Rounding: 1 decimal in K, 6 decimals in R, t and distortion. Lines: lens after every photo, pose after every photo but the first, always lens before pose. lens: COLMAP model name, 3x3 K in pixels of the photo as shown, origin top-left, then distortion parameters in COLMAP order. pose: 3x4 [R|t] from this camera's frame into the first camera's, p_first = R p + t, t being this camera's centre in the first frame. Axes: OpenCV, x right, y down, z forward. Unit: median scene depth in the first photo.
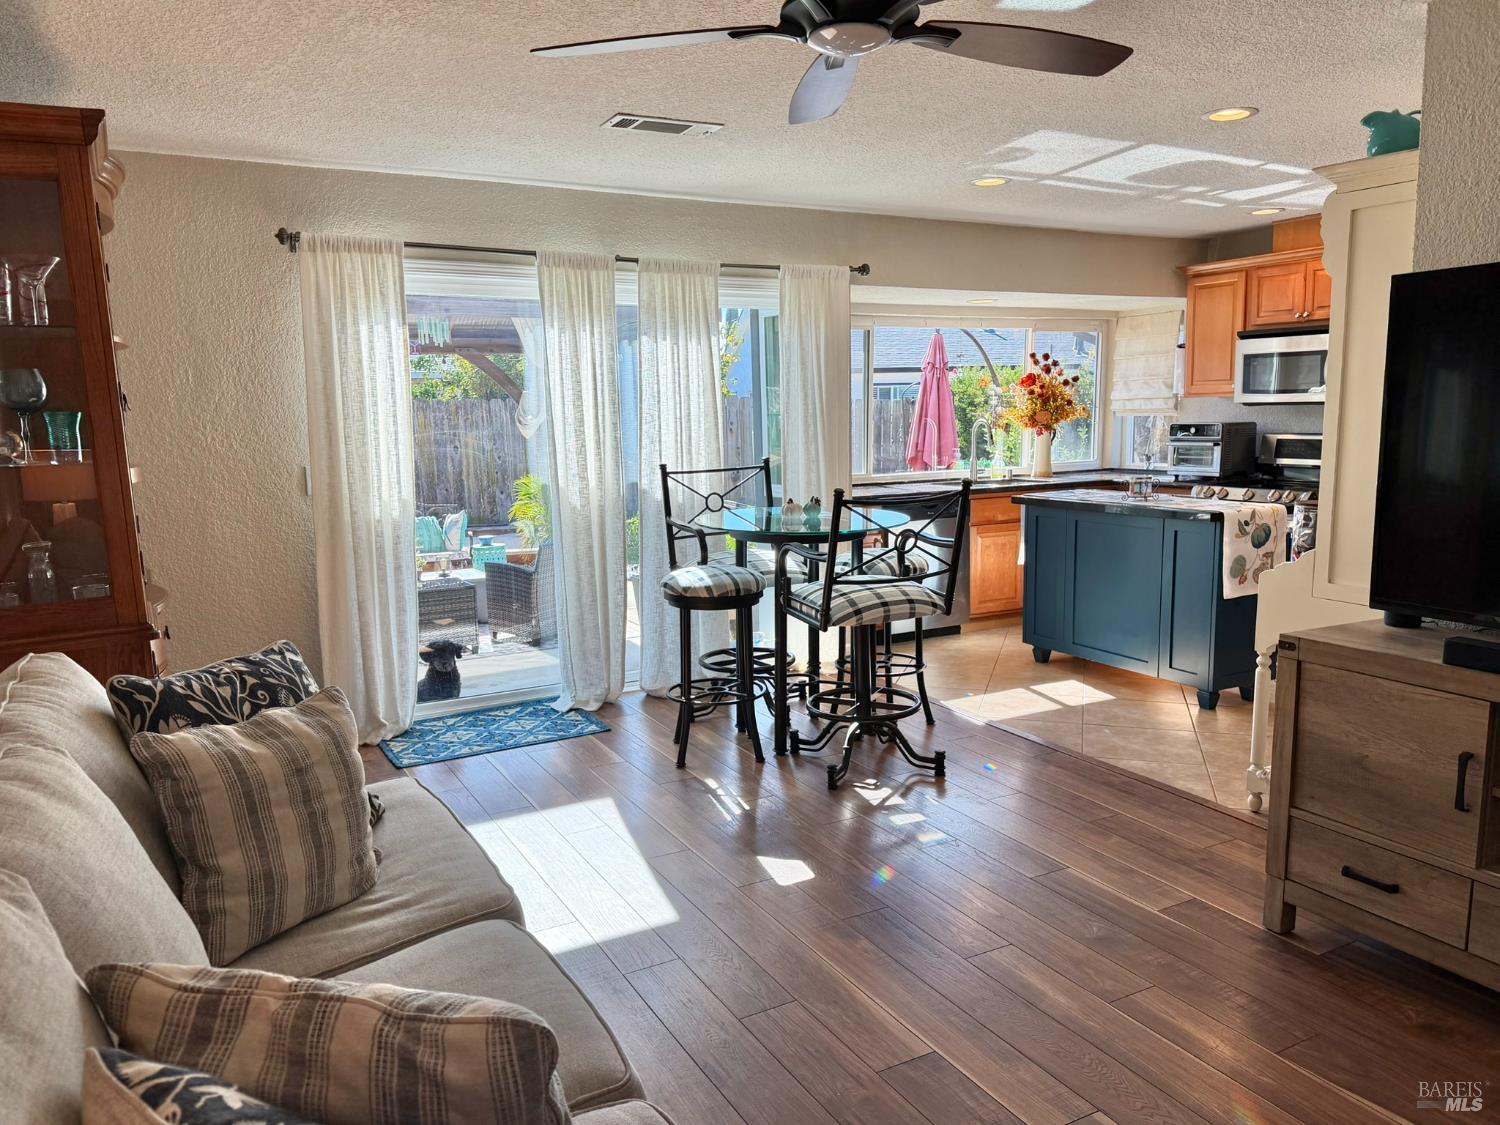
lens RADIAL K [[1045.8, 0, 777.3], [0, 1045.8, 578.4], [0, 0, 1]] dist [0.064730, -0.085142]
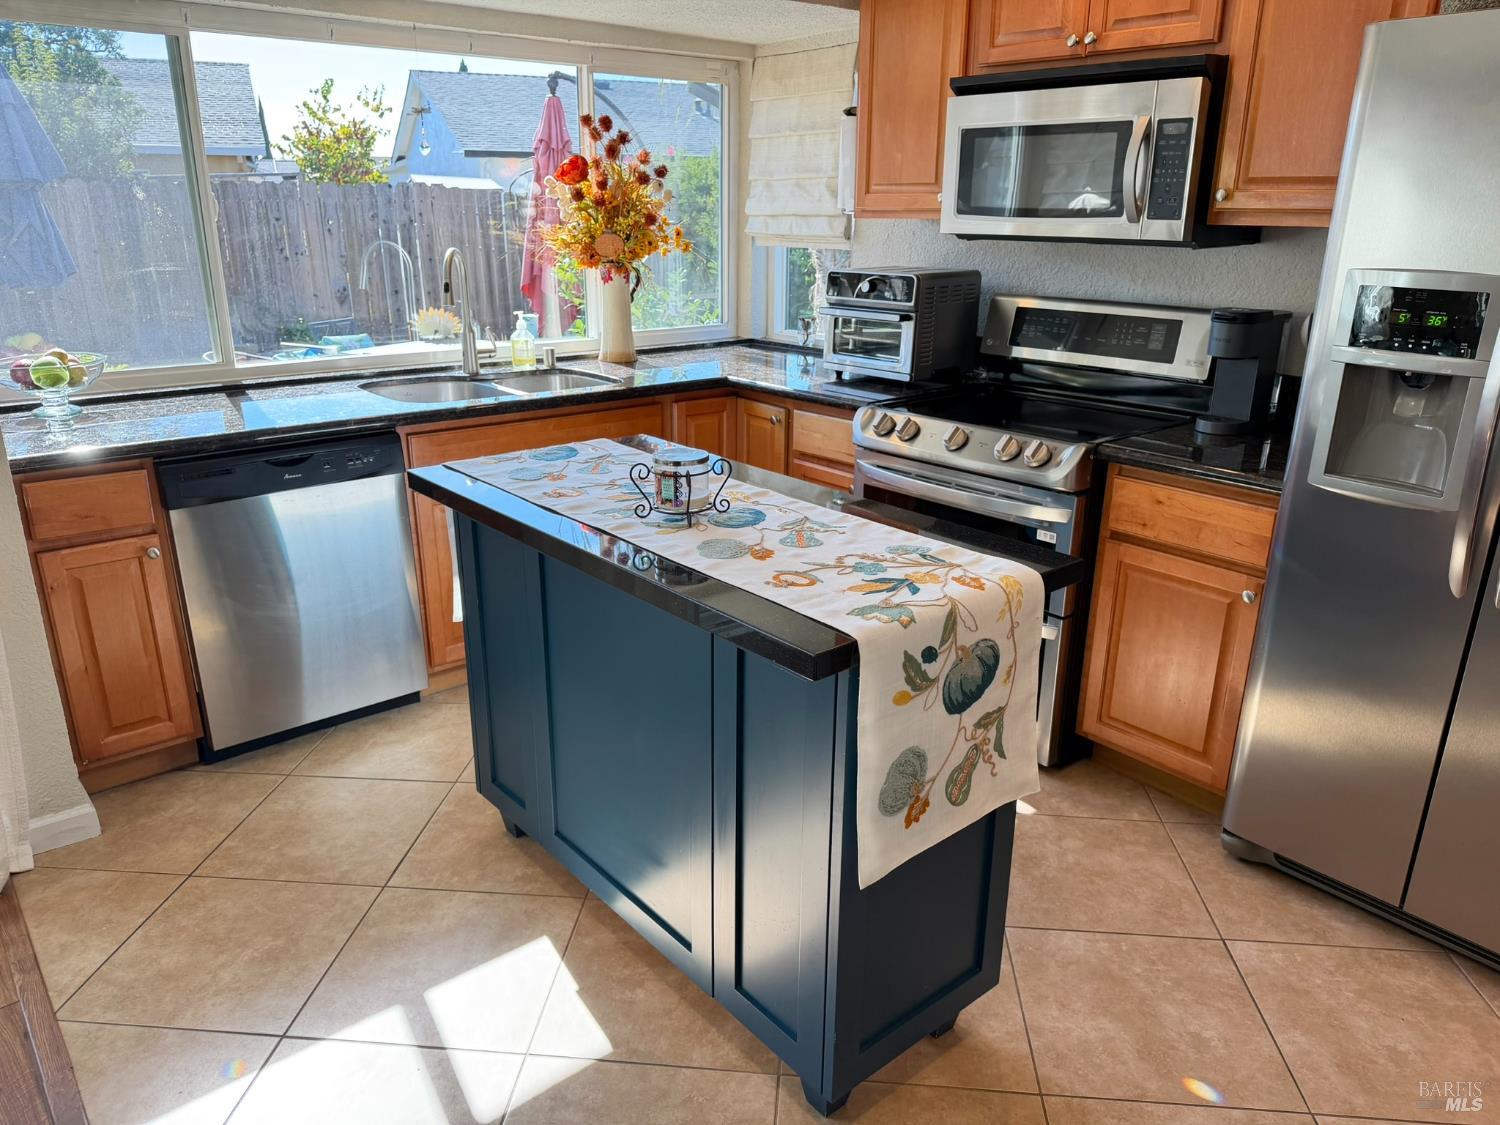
lens RADIAL K [[1045.8, 0, 733.0], [0, 1045.8, 582.1], [0, 0, 1]] dist [0.064730, -0.085142]
pose [[0.980621, -0.040495, 0.191686, 0.231463], [0.004758, 0.983039, 0.183333, -0.094926], [-0.195859, -0.178868, 0.964181, 0.503596]]
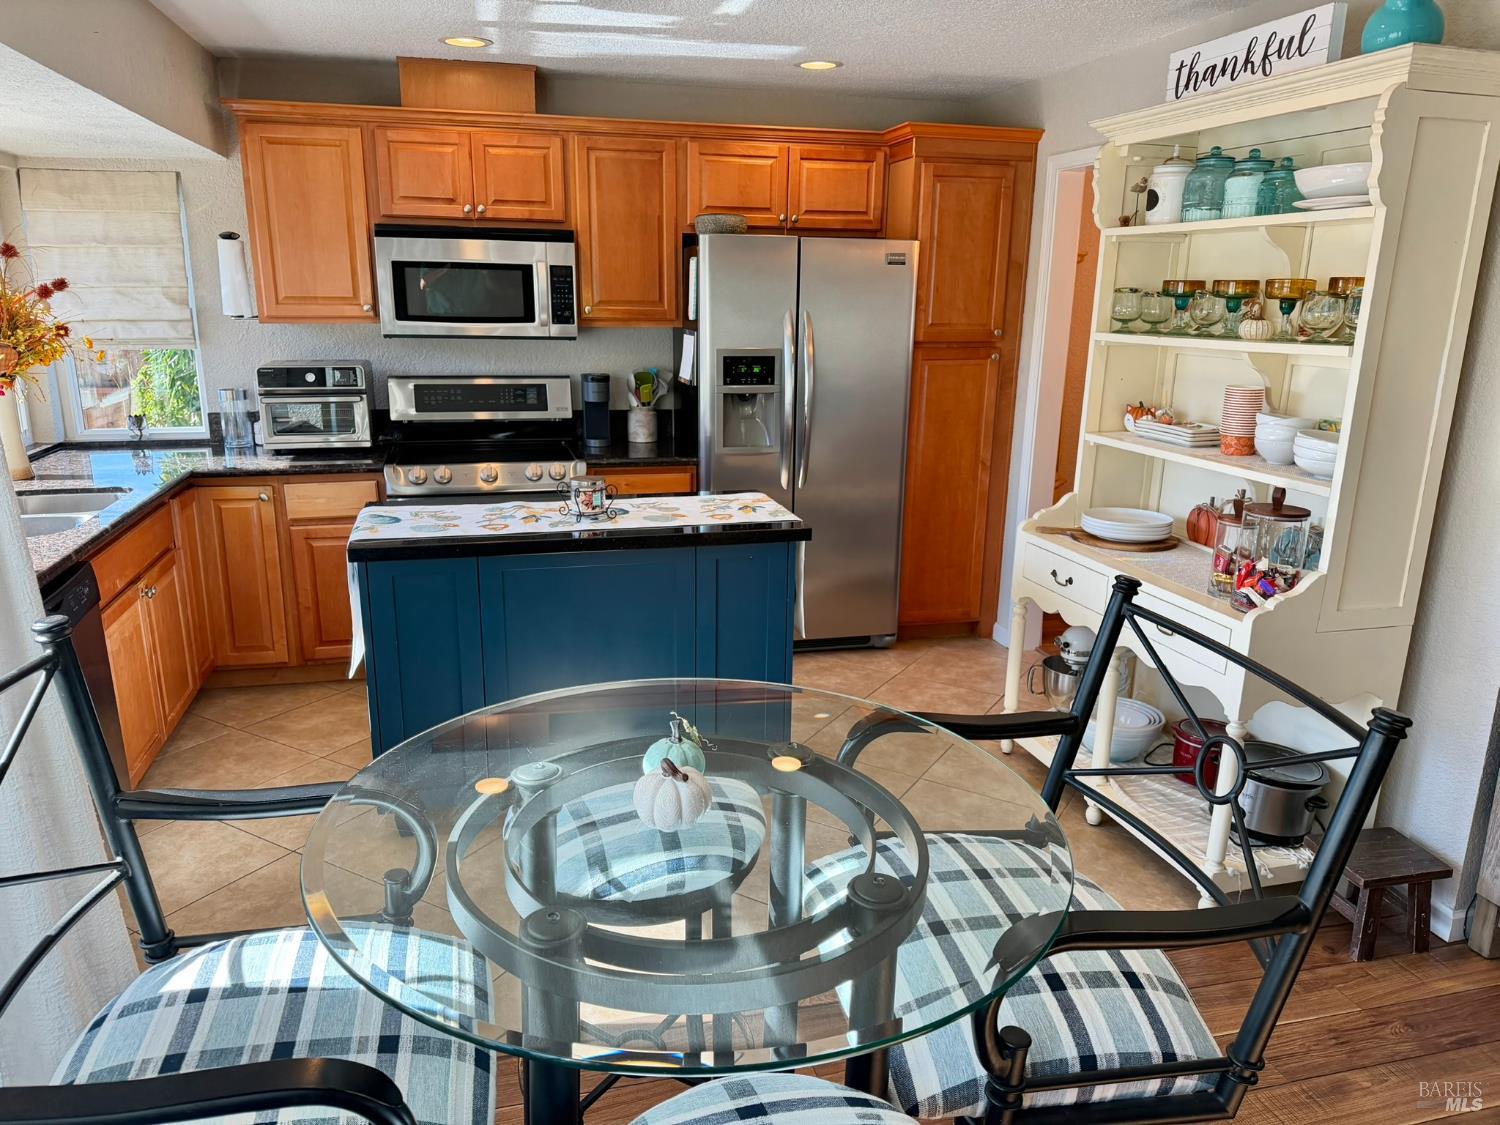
lens RADIAL K [[1045.8, 0, 744.9], [0, 1045.8, 587.0], [0, 0, 1]] dist [0.064730, -0.085142]
pose [[0.277931, -0.241235, 0.929817, -0.155703], [0.139421, 0.967834, 0.209424, -0.118099], [-0.950429, 0.071430, 0.302625, 0.585232]]
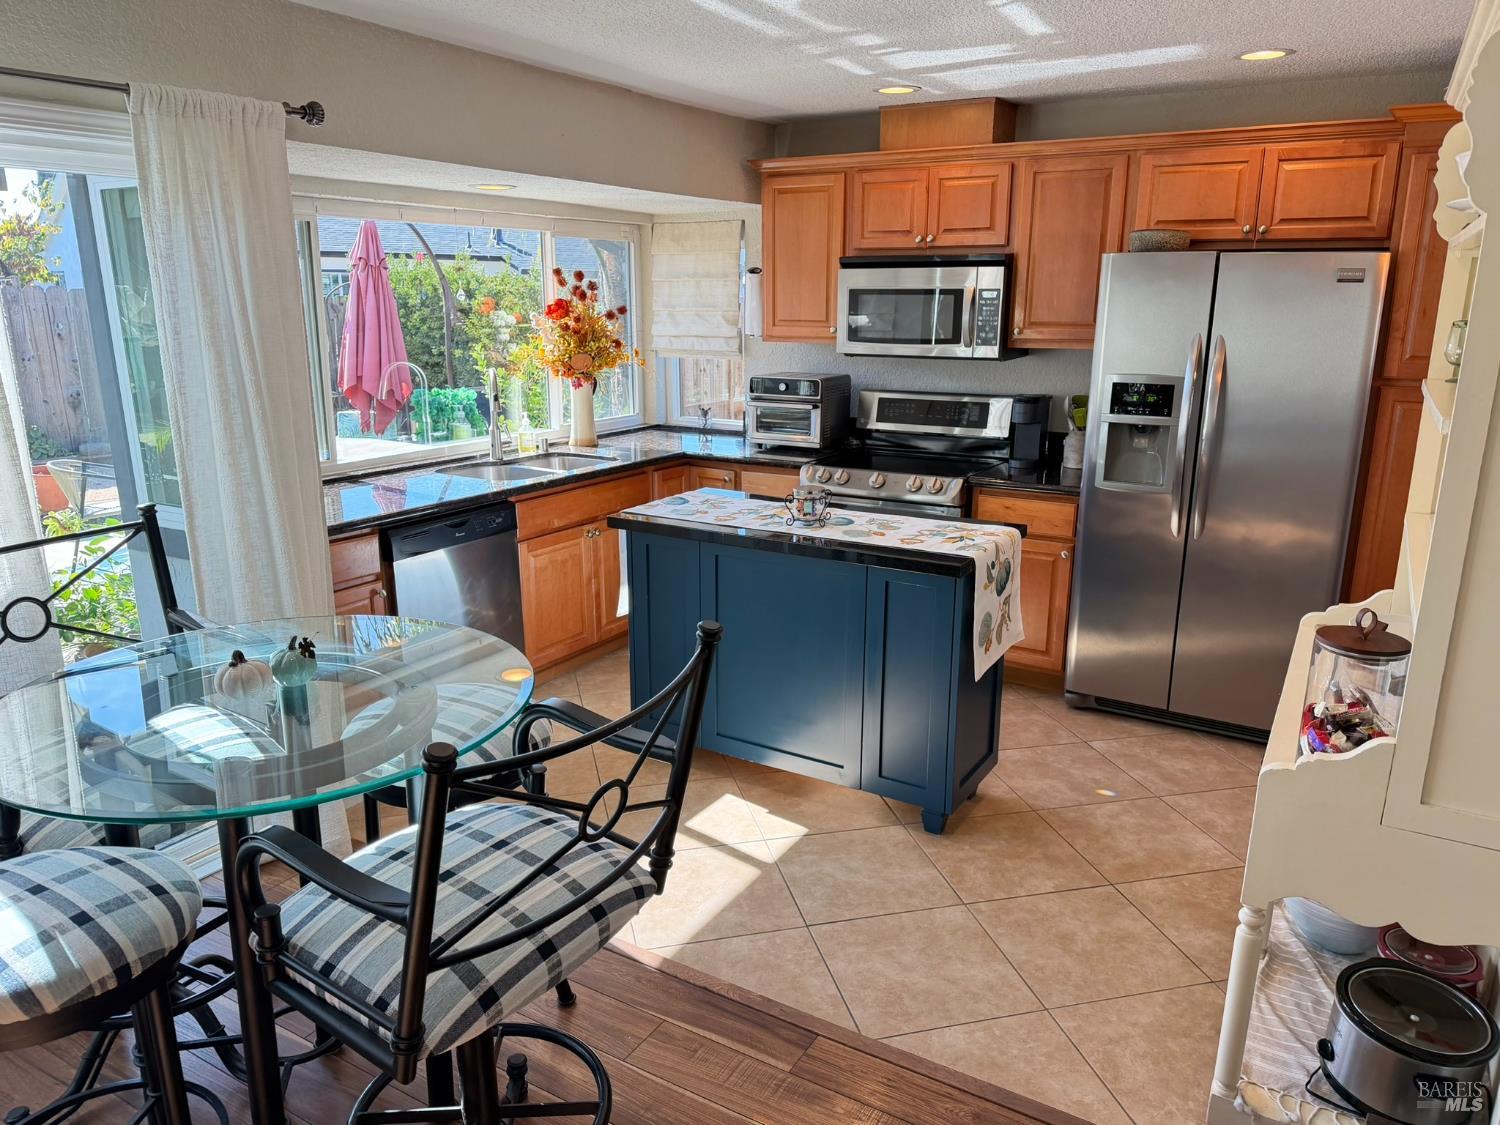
lens RADIAL K [[1045.8, 0, 747.9], [0, 1045.8, 579.8], [0, 0, 1]] dist [0.064730, -0.085142]
pose [[0.871015, -0.108460, 0.479135, -0.005767], [0.059735, 0.991470, 0.115843, -0.093171], [-0.487612, -0.072280, 0.870063, 0.352644]]
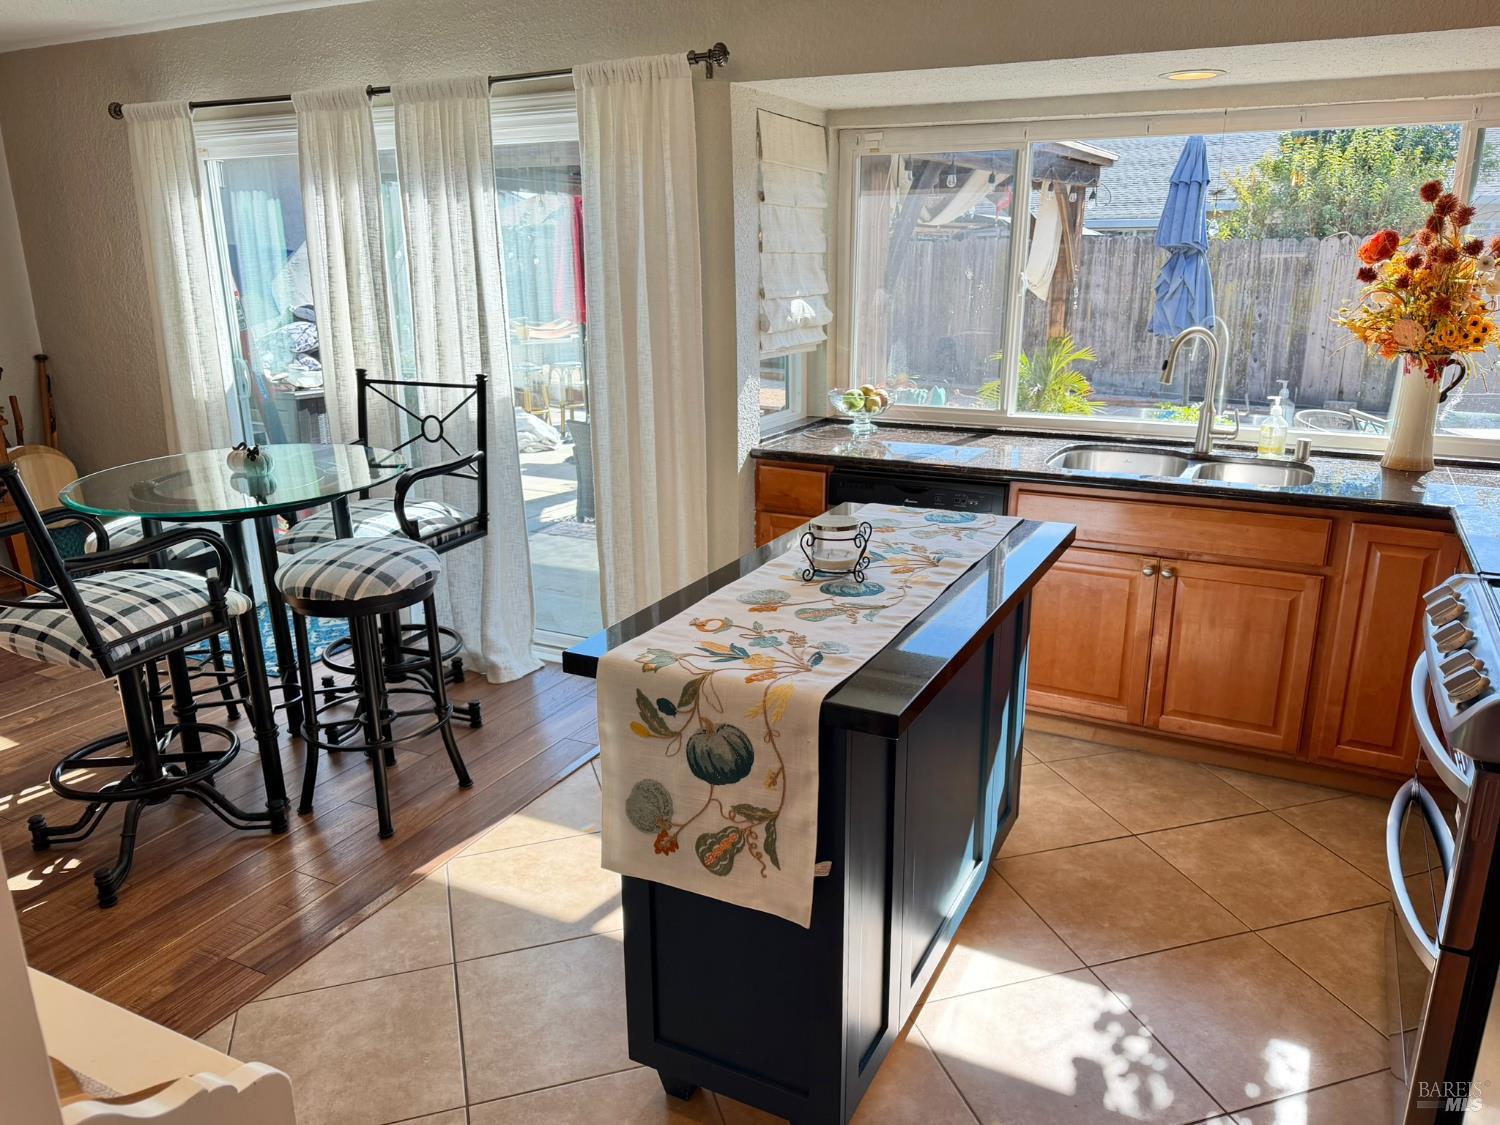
lens RADIAL K [[1045.8, 0, 738.0], [0, 1045.8, 582.2], [0, 0, 1]] dist [0.064730, -0.085142]
pose [[0.565200, 0.263546, -0.781724, 0.521665], [-0.137857, 0.964446, 0.225475, -0.128106], [0.813354, -0.019672, 0.581437, 0.576877]]
